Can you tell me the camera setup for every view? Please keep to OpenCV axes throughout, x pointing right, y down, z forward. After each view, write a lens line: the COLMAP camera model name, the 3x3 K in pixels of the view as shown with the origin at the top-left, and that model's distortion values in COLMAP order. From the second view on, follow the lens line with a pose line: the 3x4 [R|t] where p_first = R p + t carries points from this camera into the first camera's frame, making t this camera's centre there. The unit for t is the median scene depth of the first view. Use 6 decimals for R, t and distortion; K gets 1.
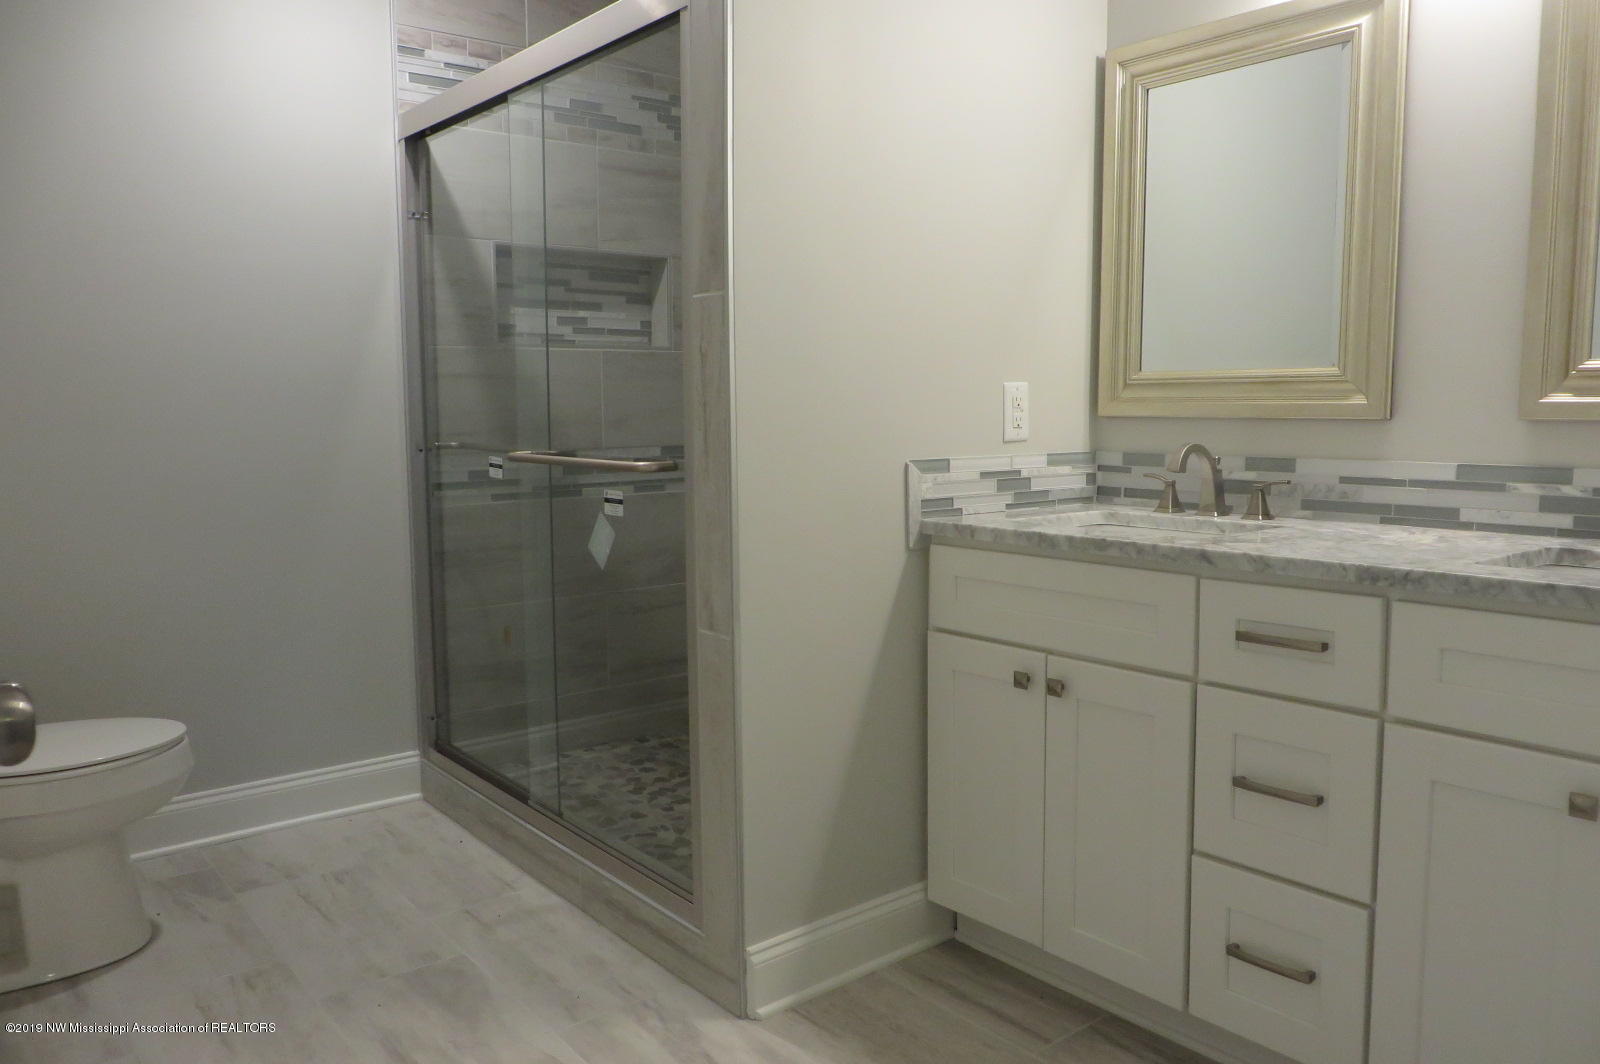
lens RADIAL K [[1205.0, 0, 810.7], [0, 1205.0, 532.2], [0, 0, 1]] dist [-0.013827, -0.013728]
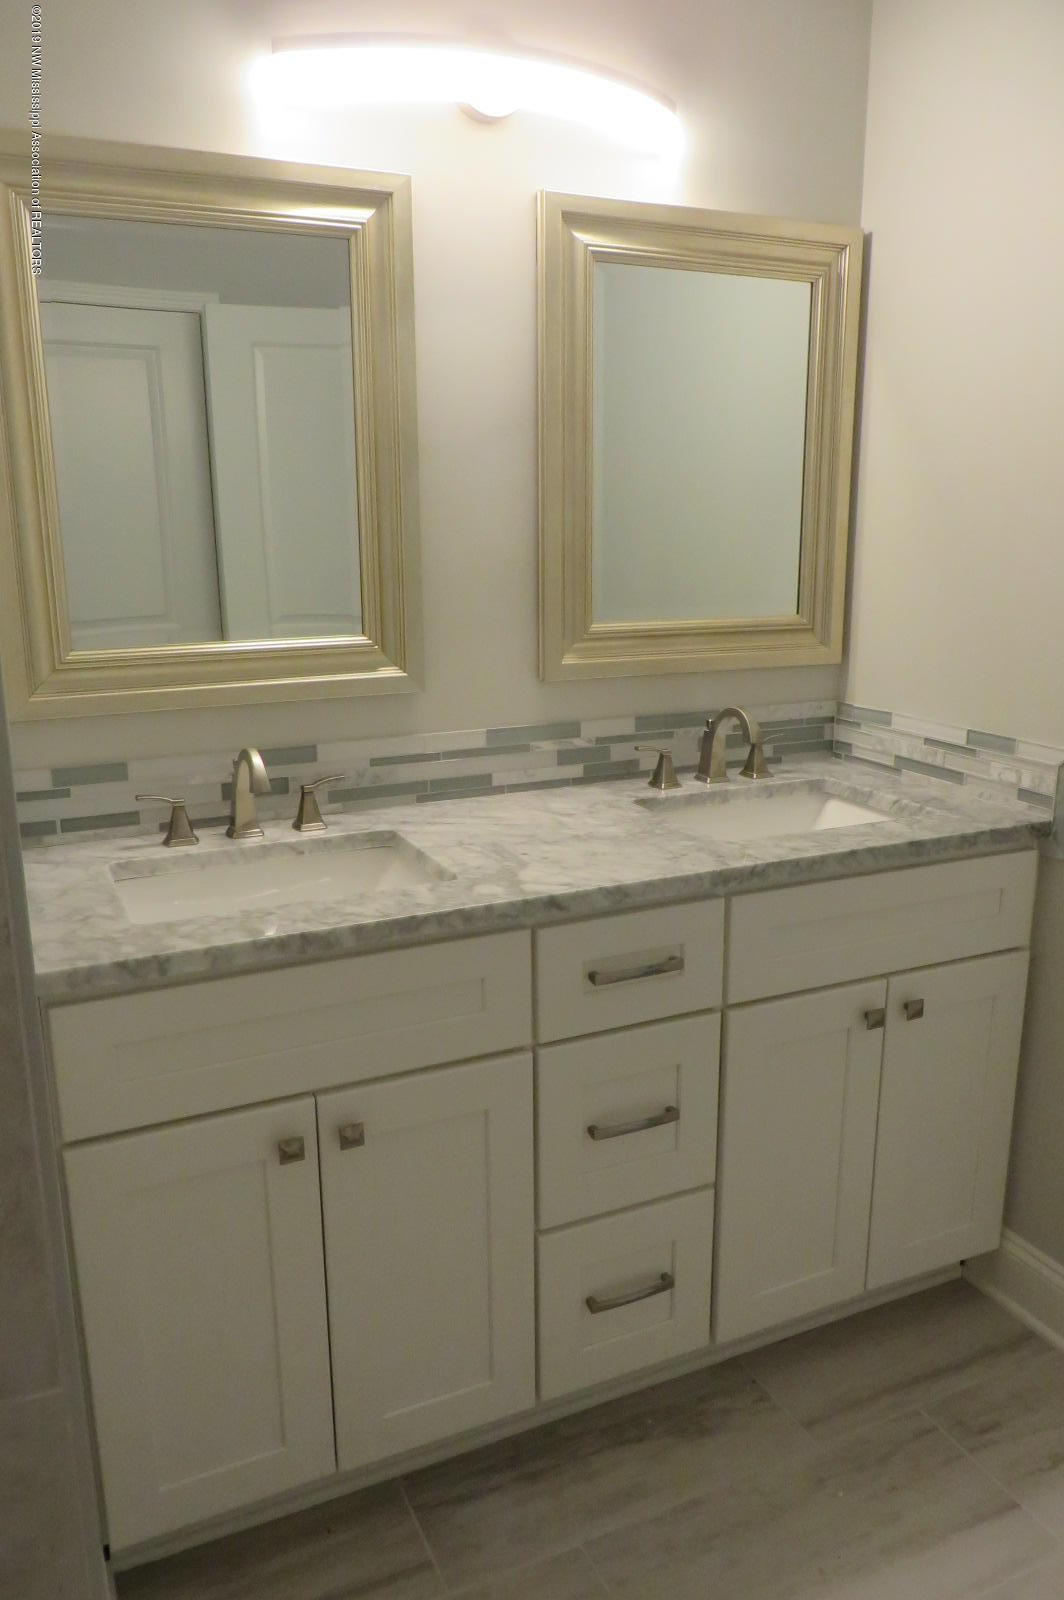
lens RADIAL K [[1205.0, 0, 538.8], [0, 1205.0, 798.8], [0, 0, 1]] dist [-0.013827, -0.013728]
pose [[0.242846, -0.216585, 0.945578, -0.396671], [0.109301, 0.974659, 0.195175, -0.190291], [-0.963888, 0.055955, 0.260365, 0.705611]]
